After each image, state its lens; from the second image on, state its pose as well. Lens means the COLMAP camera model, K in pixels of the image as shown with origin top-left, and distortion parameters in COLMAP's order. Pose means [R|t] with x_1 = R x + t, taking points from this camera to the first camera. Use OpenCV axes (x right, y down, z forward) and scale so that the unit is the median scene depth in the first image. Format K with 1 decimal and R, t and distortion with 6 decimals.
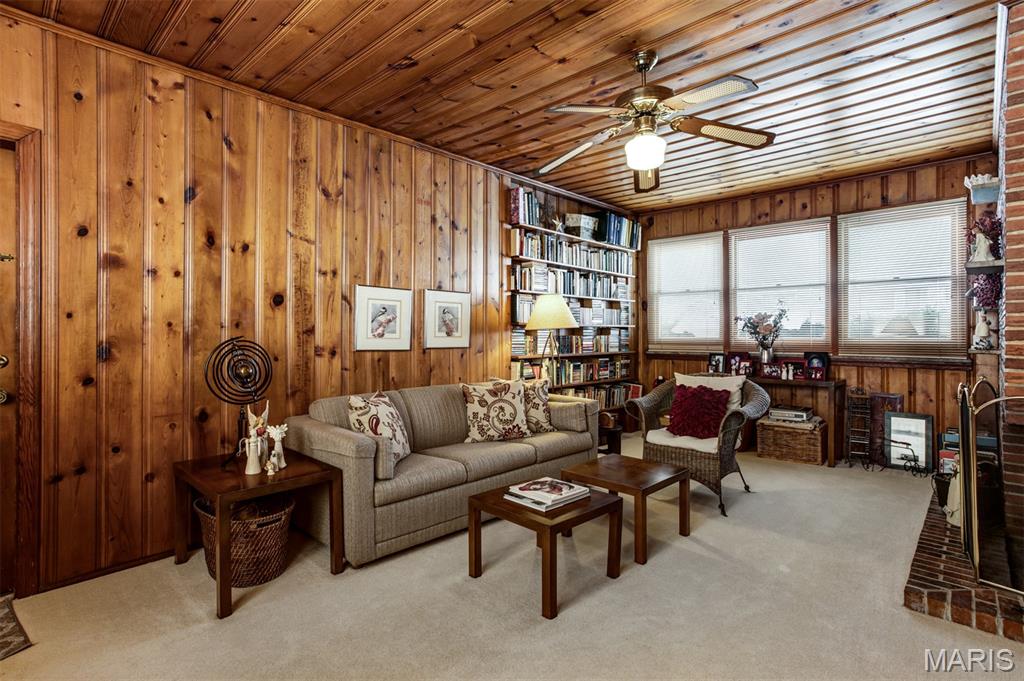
lens RADIAL K [[509.3, 0, 503.8], [0, 509.3, 345.1], [0, 0, 1]] dist [-0.044786, 0.025150]
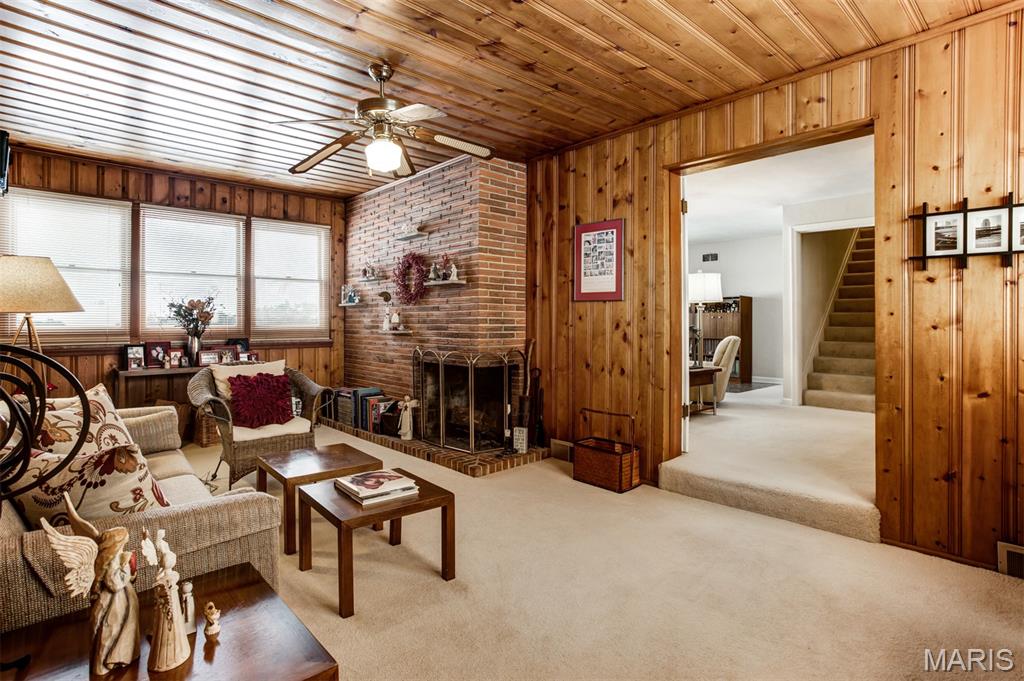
lens RADIAL K [[509.3, 0, 503.8], [0, 509.3, 345.1], [0, 0, 1]] dist [-0.044786, 0.025150]
pose [[0.064295, -0.043969, 0.996962, -0.434794], [0.024507, 0.998797, 0.042469, -0.003937], [-0.997630, 0.021702, 0.065295, 0.356650]]
